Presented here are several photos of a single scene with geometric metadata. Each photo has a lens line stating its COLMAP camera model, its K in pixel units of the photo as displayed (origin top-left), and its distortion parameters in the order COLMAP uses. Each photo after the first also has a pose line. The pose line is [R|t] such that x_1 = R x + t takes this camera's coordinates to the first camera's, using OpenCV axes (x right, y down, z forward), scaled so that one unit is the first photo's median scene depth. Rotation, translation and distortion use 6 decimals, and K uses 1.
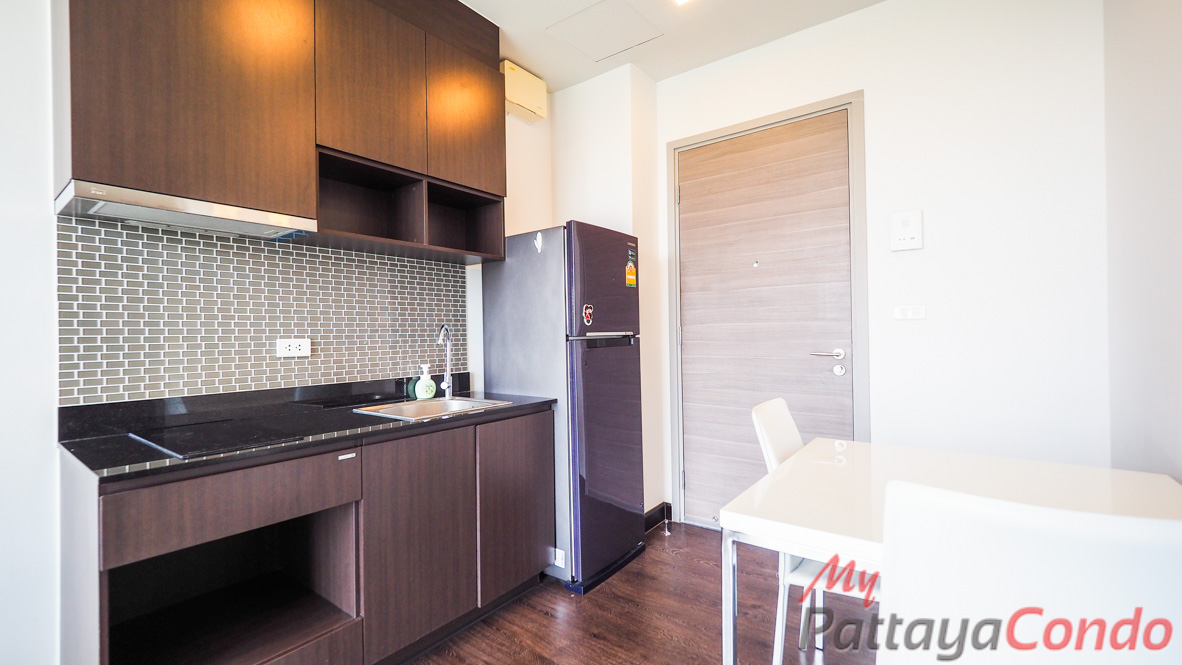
lens RADIAL K [[501.6, 0, 578.2], [0, 501.6, 330.6], [0, 0, 1]] dist [-0.003653, -0.000317]
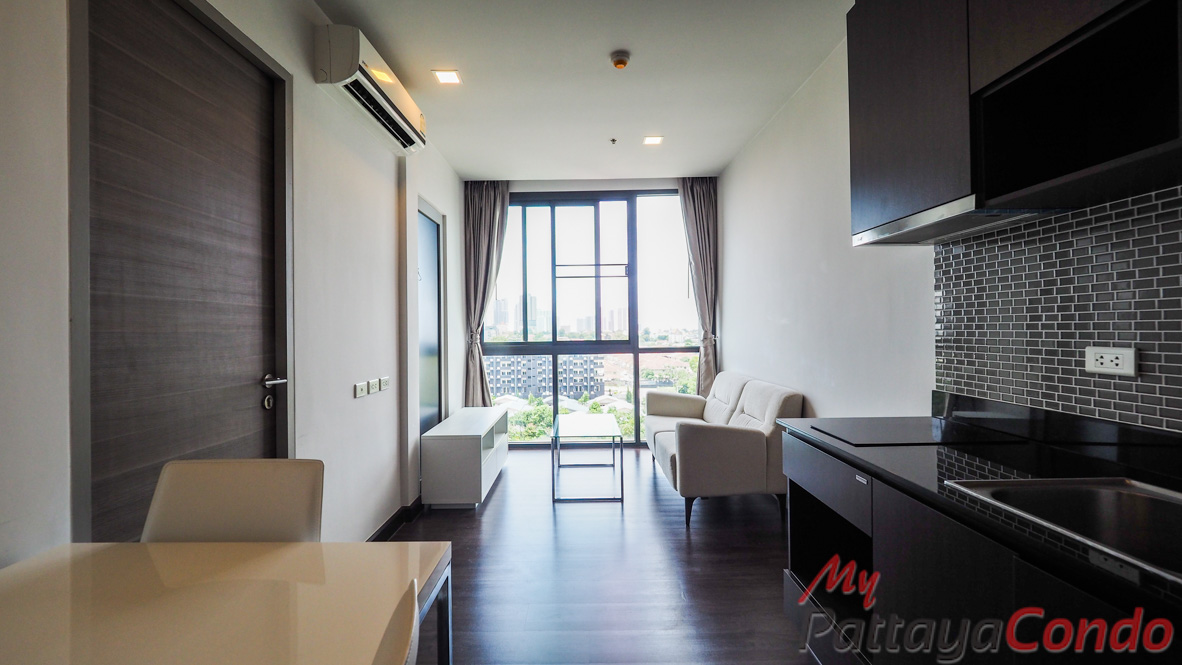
lens RADIAL K [[485.5, 0, 590.6], [0, 485.5, 325.5], [0, 0, 1]] dist [-0.002349, -0.000464]
pose [[-0.784086, 0.020267, -0.620322, 0.312368], [0.030421, 0.999520, -0.005796, -0.025617], [0.619907, -0.023415, -0.784326, 0.939017]]
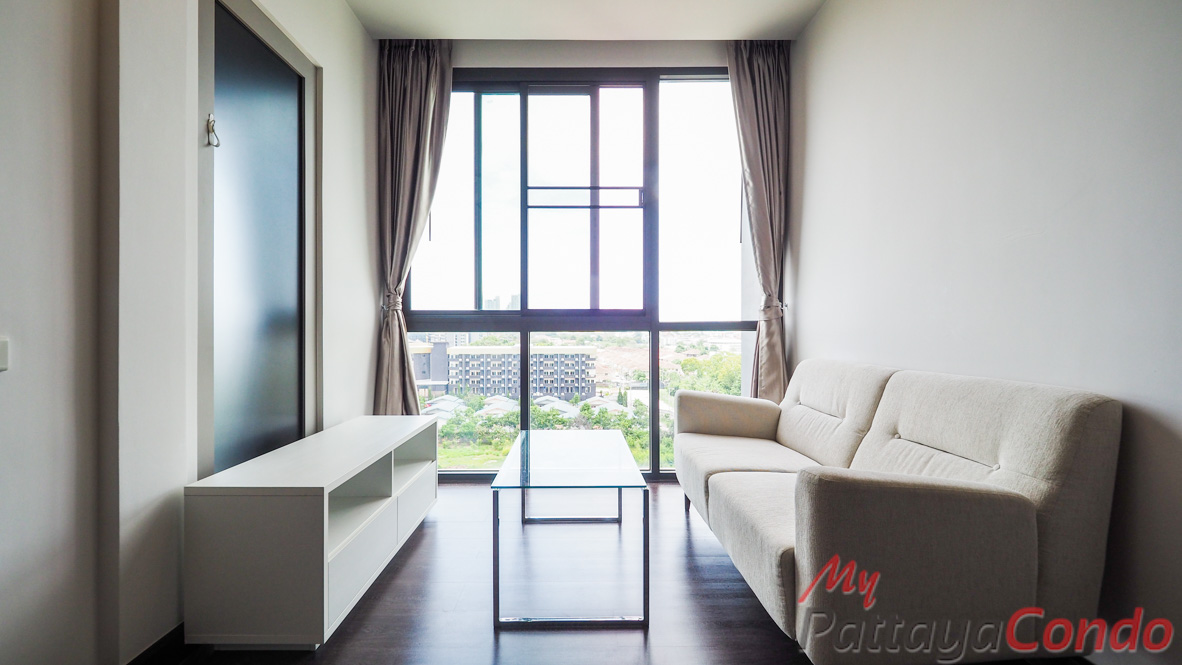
lens RADIAL K [[489.6, 0, 591.0], [0, 489.6, 332.5], [0, 0, 1]] dist [-0.001783, -0.000107]
pose [[-0.773527, 0.017470, -0.633523, -0.211954], [0.016683, 0.999835, 0.007201, 0.089916], [0.633544, -0.004999, -0.773691, 0.273734]]
